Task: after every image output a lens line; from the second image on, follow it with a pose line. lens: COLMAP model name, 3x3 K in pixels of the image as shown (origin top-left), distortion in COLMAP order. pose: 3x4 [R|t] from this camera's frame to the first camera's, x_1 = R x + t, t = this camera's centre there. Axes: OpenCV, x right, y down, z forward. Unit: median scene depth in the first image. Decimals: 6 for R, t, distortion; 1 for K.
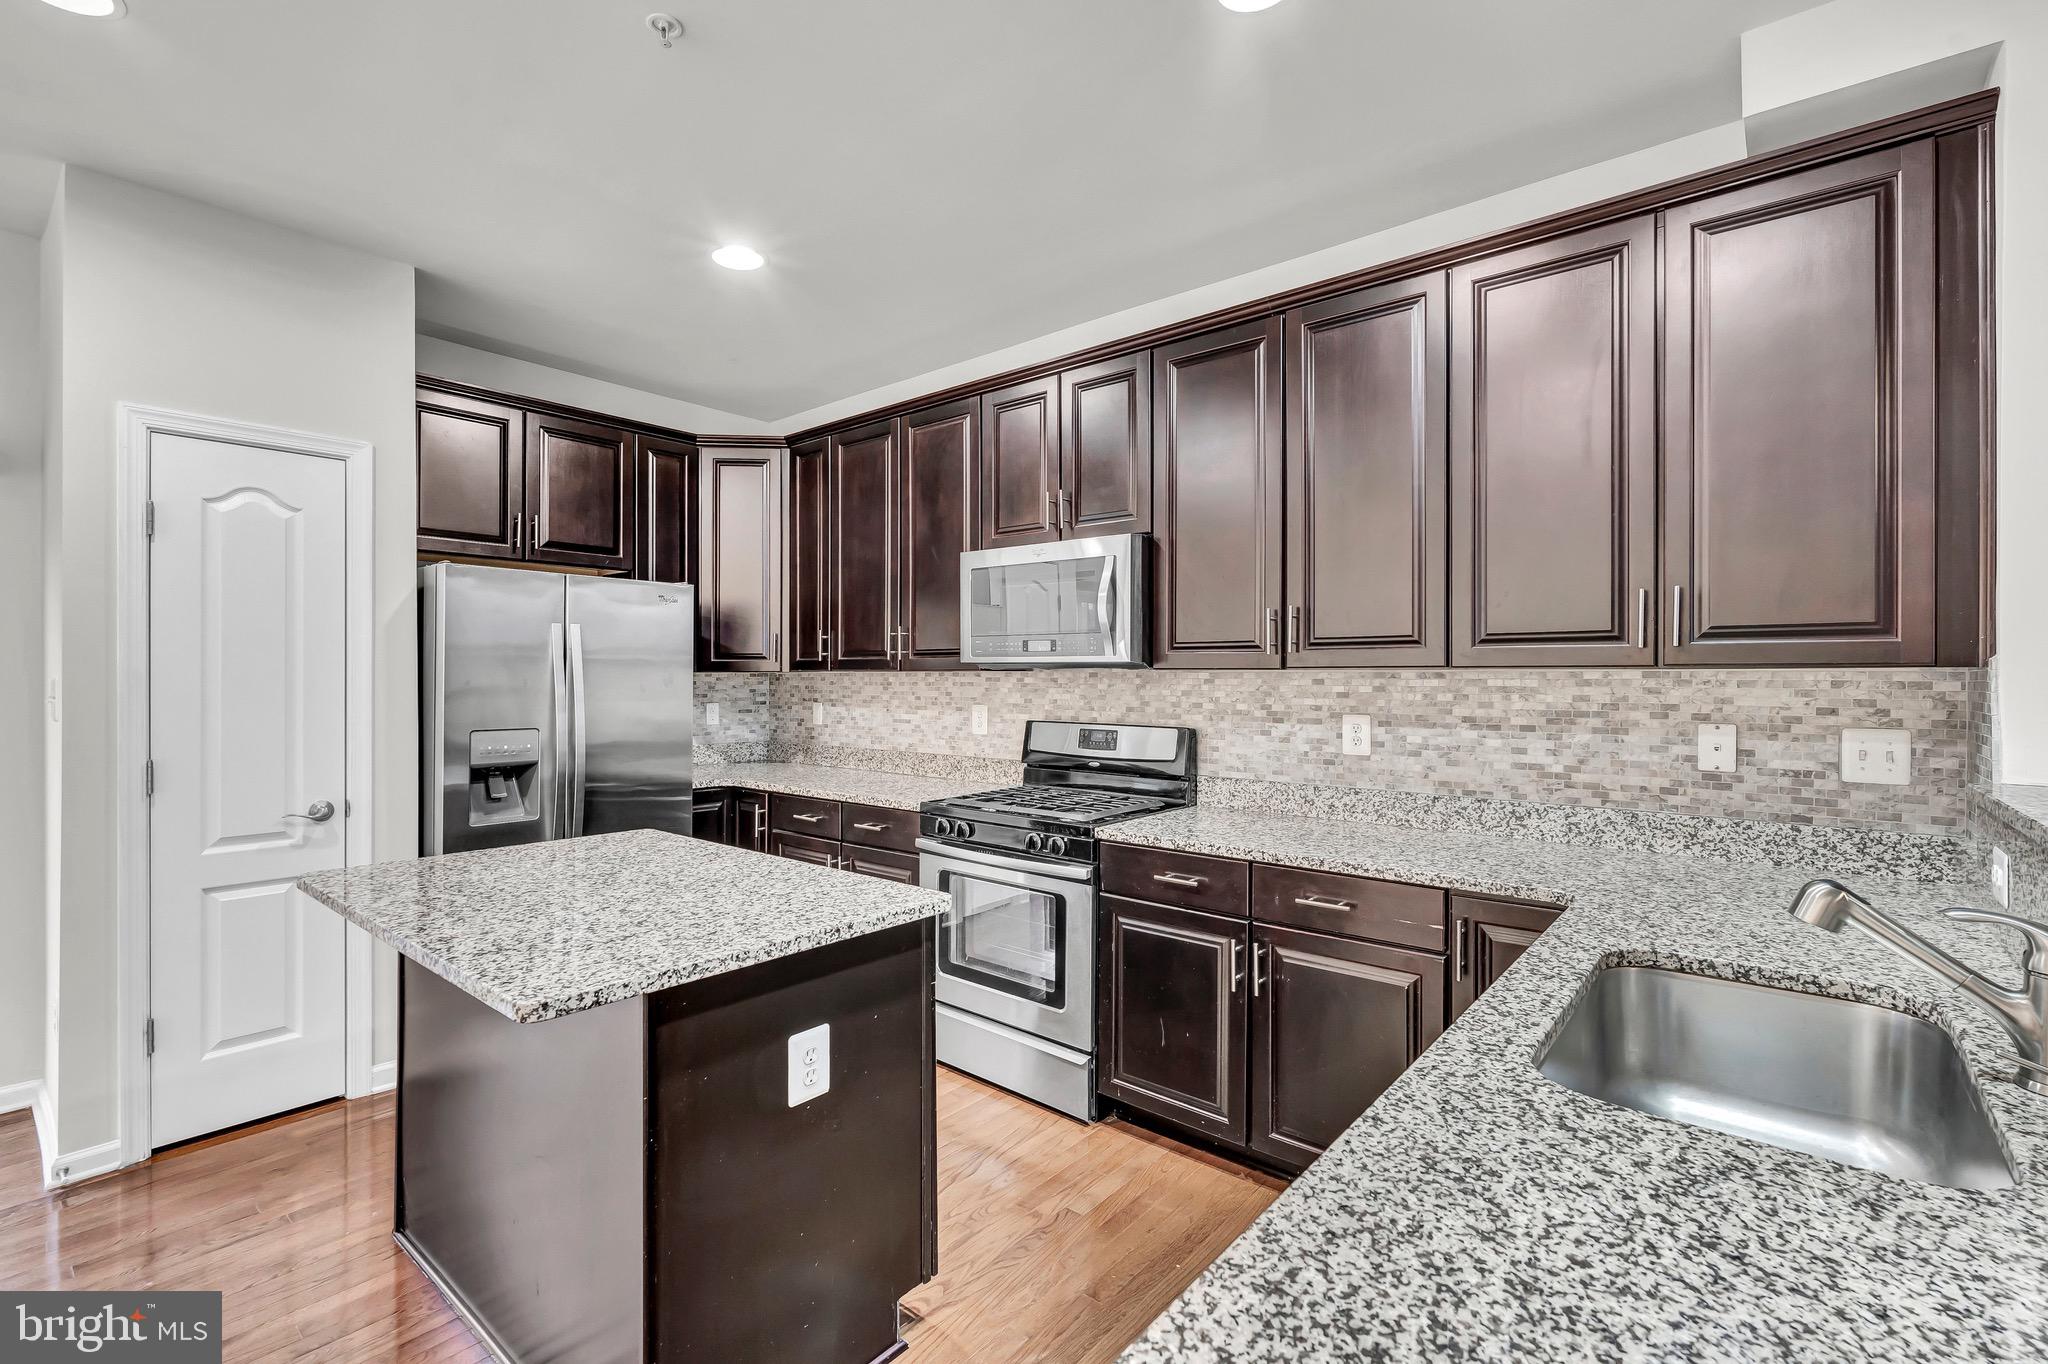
lens RADIAL K [[906.4, 0, 1024.3], [0, 906.4, 678.9], [0, 0, 1]] dist [-0.001346, 0.000538]
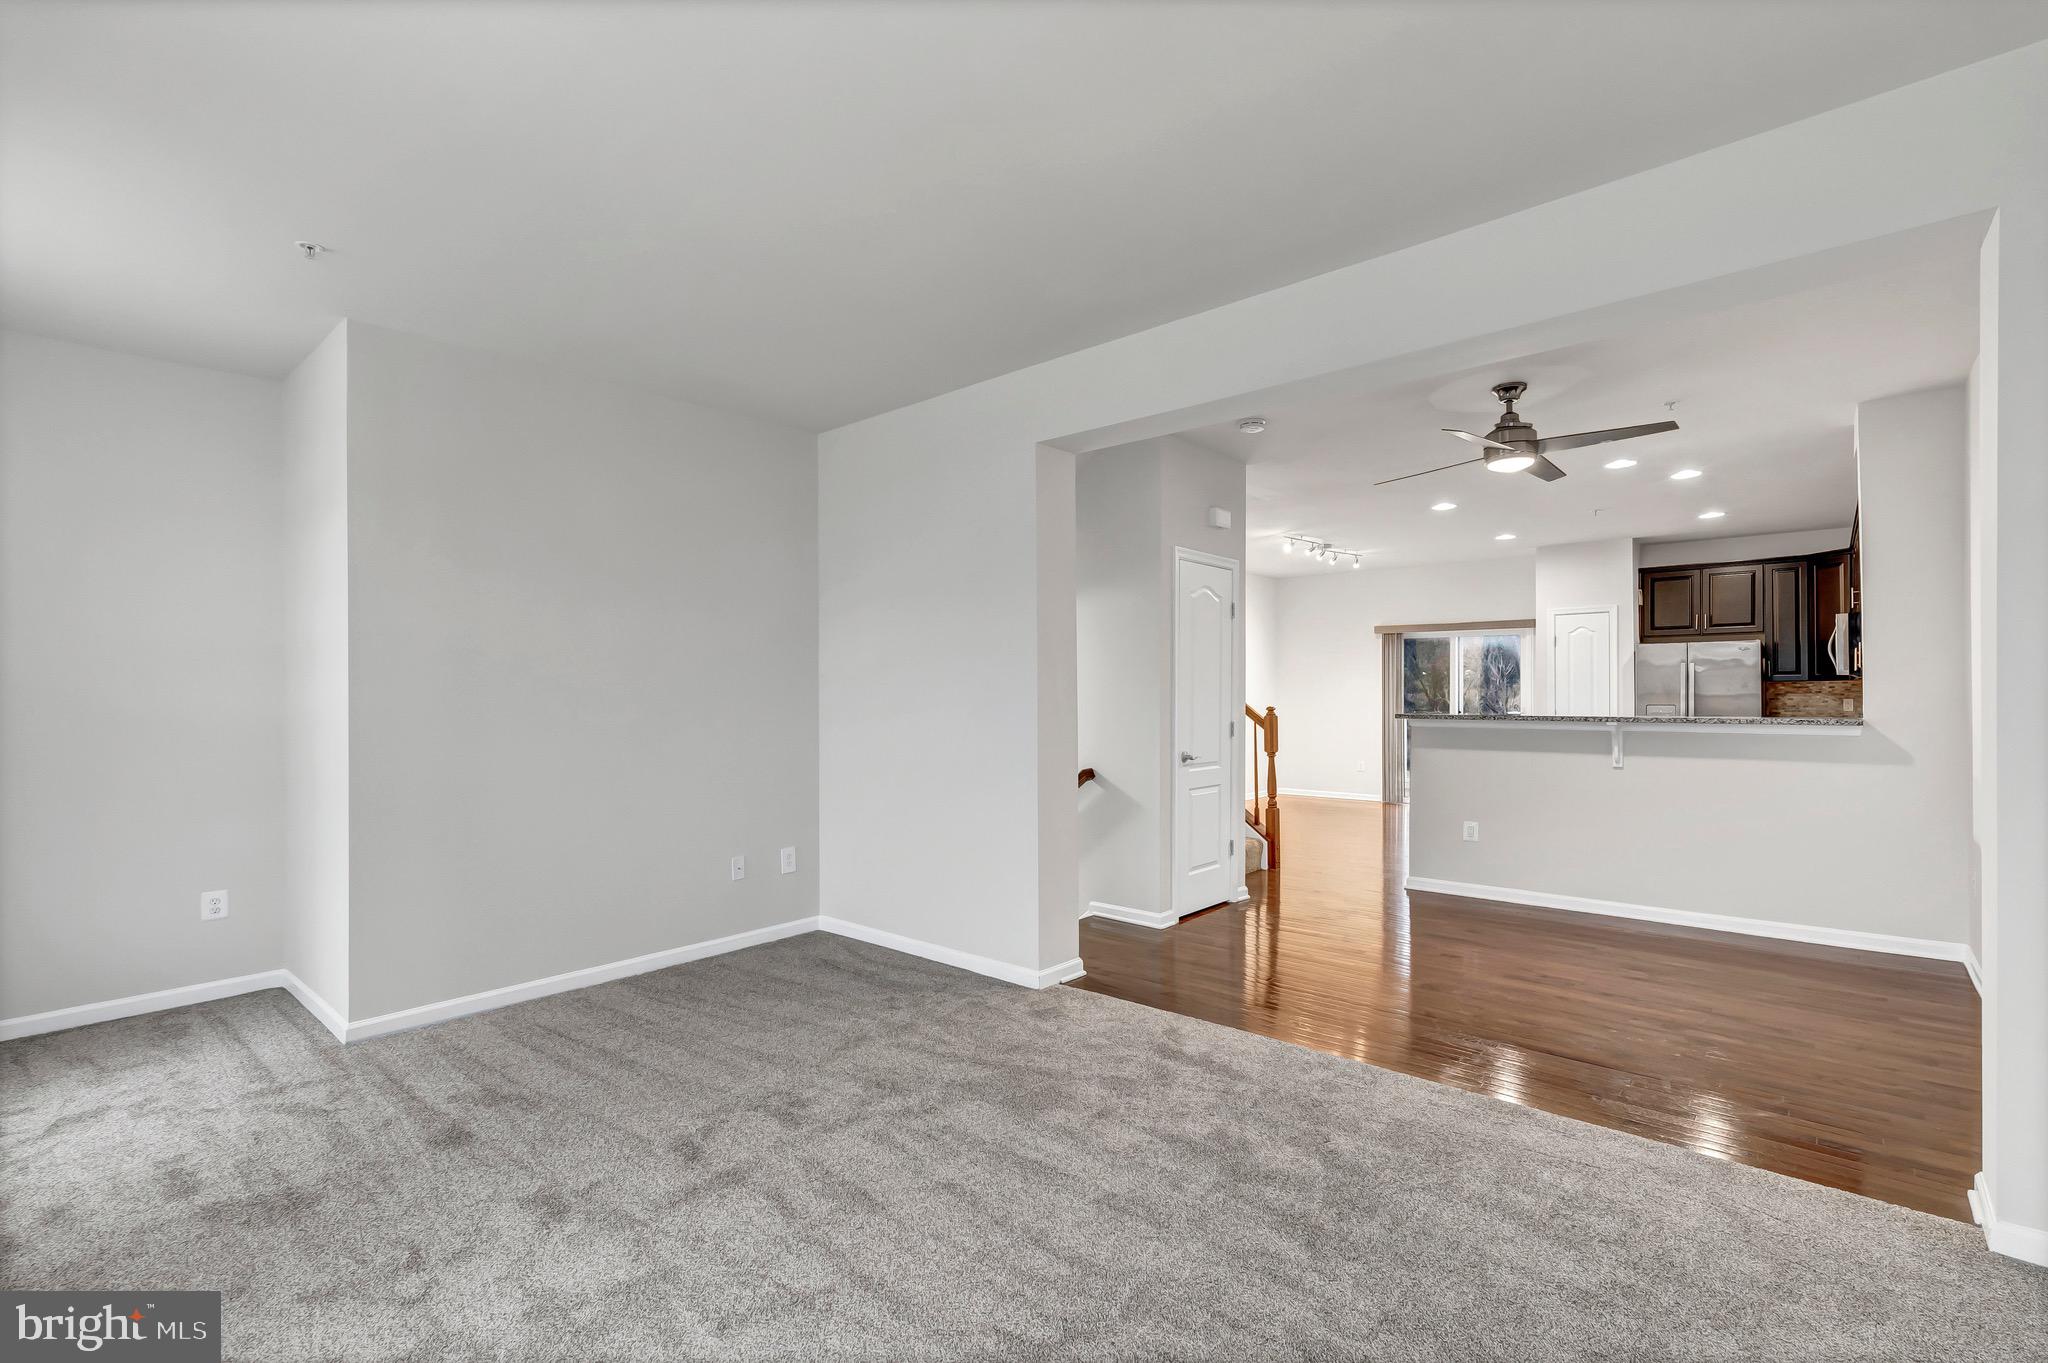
lens RADIAL K [[906.4, 0, 1047.0], [0, 906.4, 691.4], [0, 0, 1]] dist [-0.001346, 0.000538]
pose [[-0.005587, -0.003821, -0.999977, 2.349107], [0.003316, 0.999987, -0.003839, 0.024429], [0.999979, -0.003337, -0.005575, -0.867925]]
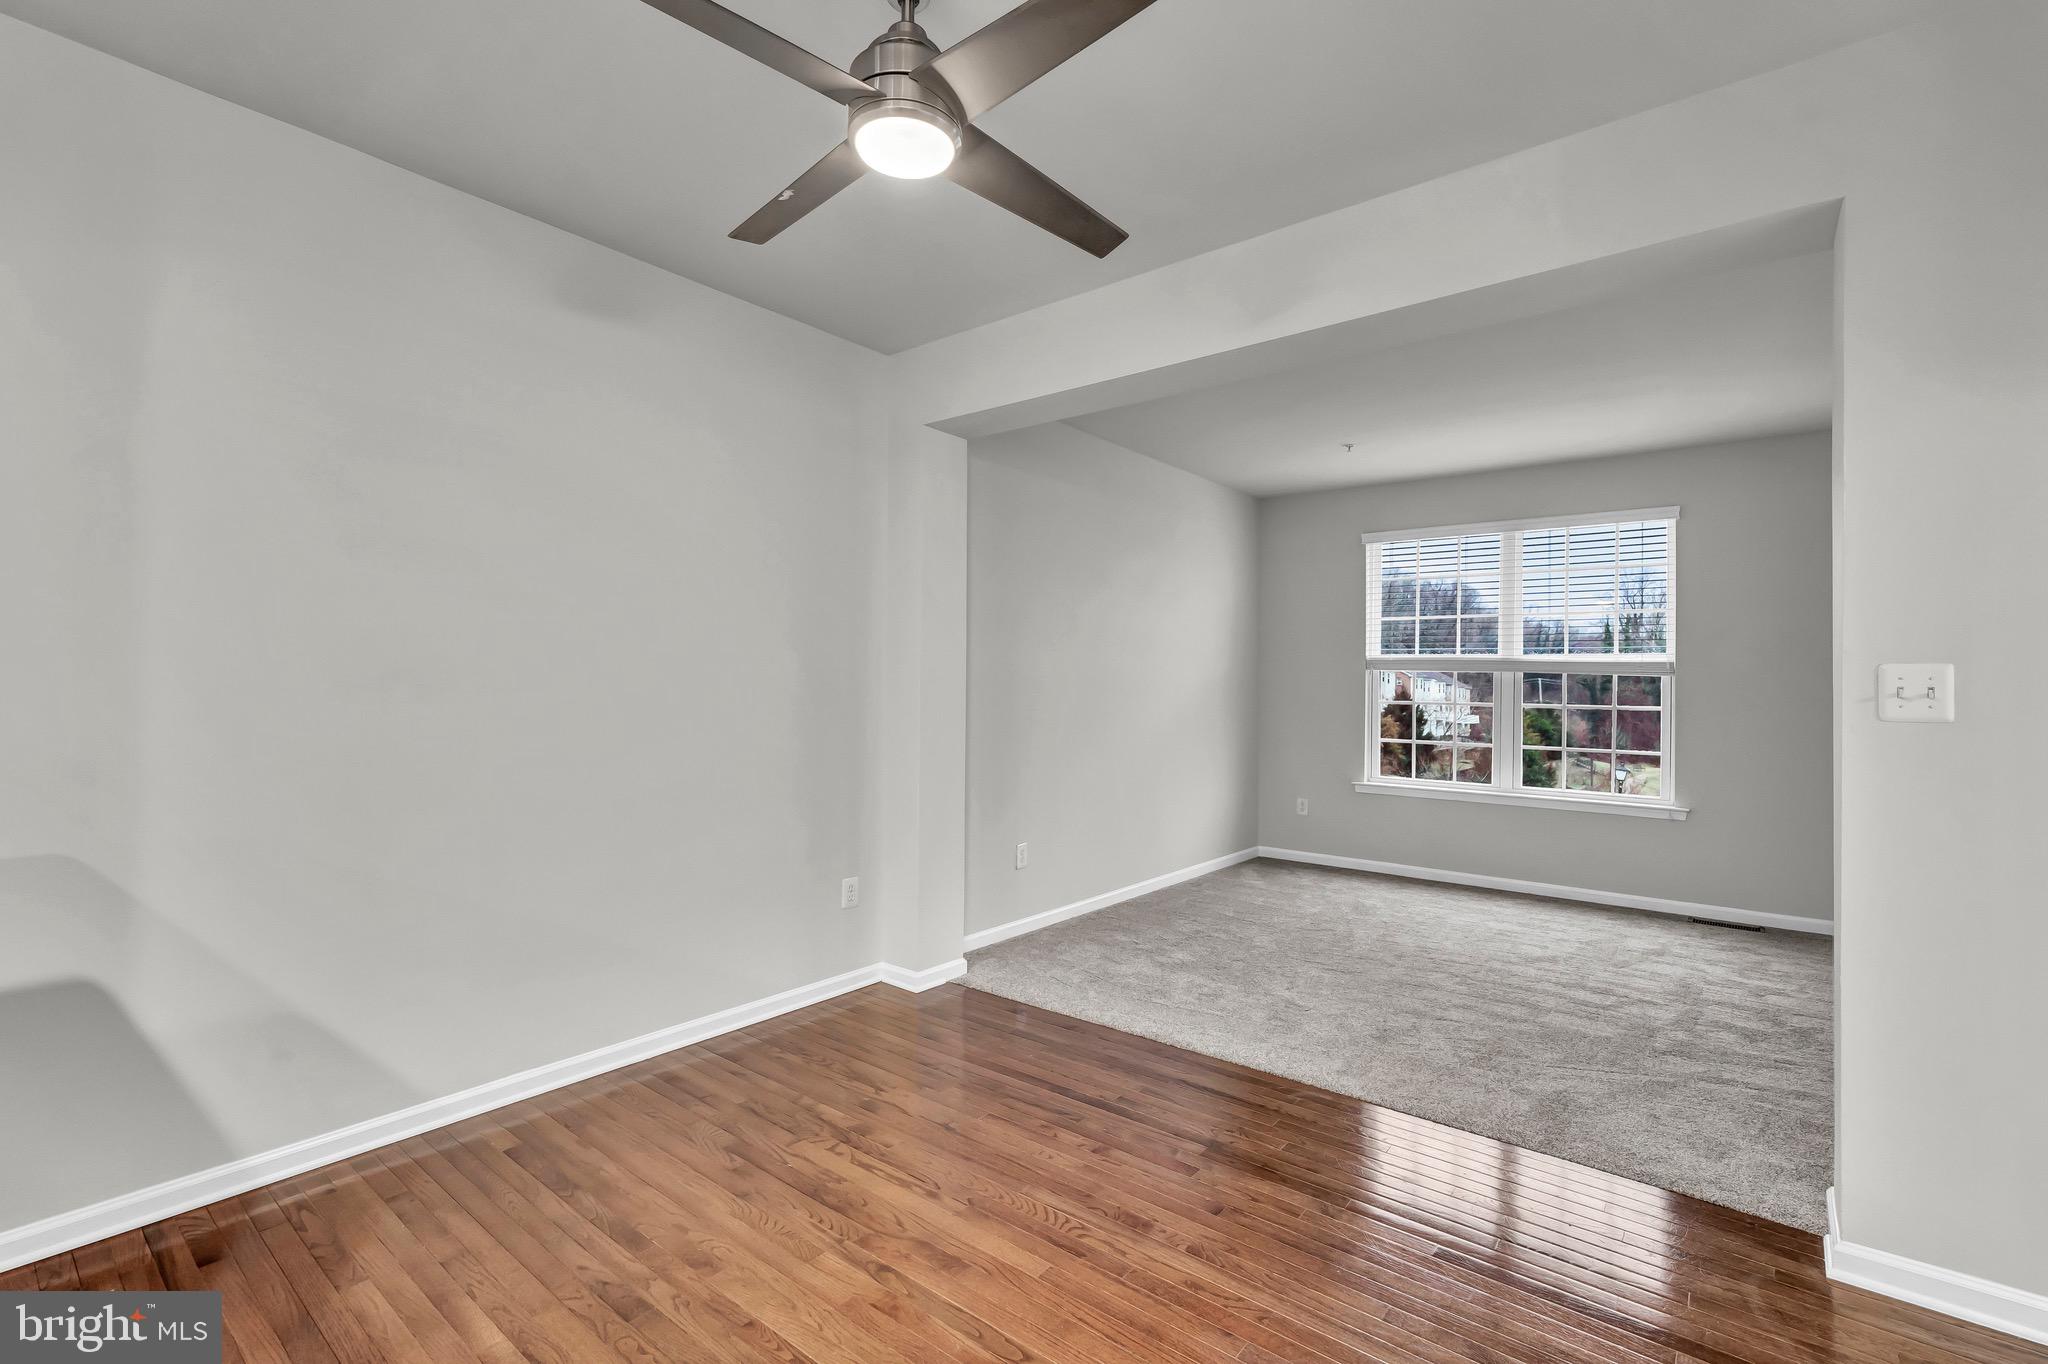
lens RADIAL K [[906.4, 0, 1024.9], [0, 906.4, 687.7], [0, 0, 1]] dist [-0.001346, 0.000538]
pose [[-0.017550, -0.000966, 0.999846, 0.145970], [-0.004786, 0.999988, 0.000882, 0.024948], [-0.999835, -0.004770, -0.017555, -0.164327]]
